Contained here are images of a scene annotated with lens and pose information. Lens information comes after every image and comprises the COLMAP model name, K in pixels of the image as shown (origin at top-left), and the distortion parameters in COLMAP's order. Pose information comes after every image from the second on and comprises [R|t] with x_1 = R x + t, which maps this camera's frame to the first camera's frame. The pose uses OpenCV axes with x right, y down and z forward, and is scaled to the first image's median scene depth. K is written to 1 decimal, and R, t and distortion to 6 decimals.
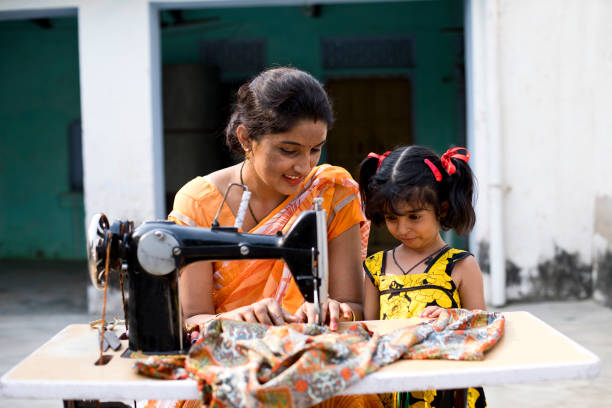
lens RADIAL K [[921.6, 0, 306.0], [0, 921.6, 204.0], [0, 0, 1]] dist [-0.146946, 0.115614]
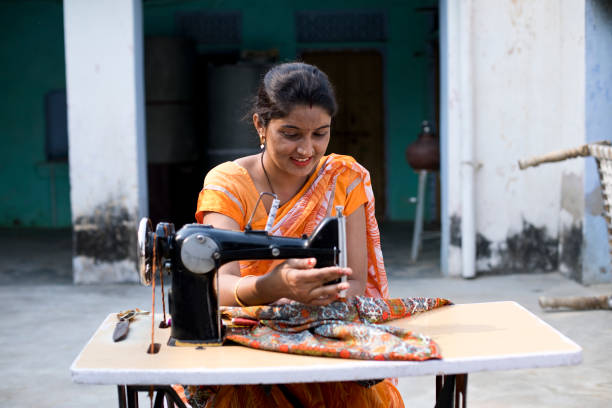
lens RADIAL K [[919.1, 0, 306.0], [0, 919.1, 204.0], [0, 0, 1]] dist [-0.126260, 0.036245]
pose [[0.999168, 0.004440, 0.040539, -0.072515], [-0.006090, 0.999154, 0.040675, -0.054253], [-0.040324, -0.040888, 0.998350, -0.137886]]
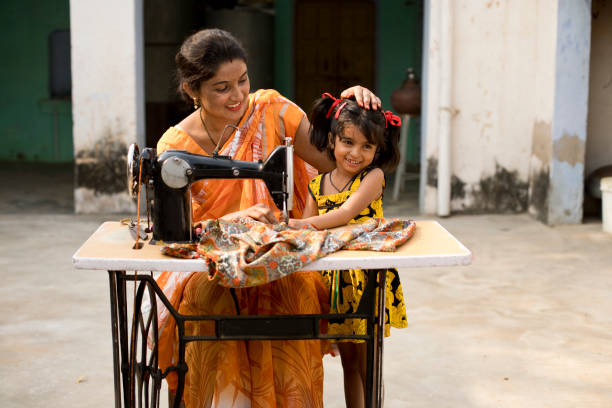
lens RADIAL K [[921.6, 0, 306.0], [0, 921.6, 204.0], [0, 0, 1]] dist [-0.146946, 0.115614]
pose [[0.998853, 0.026379, 0.039963, -0.012924], [-0.030331, 0.994347, 0.101757, -0.049383], [-0.037053, -0.102853, 0.994006, -0.431251]]
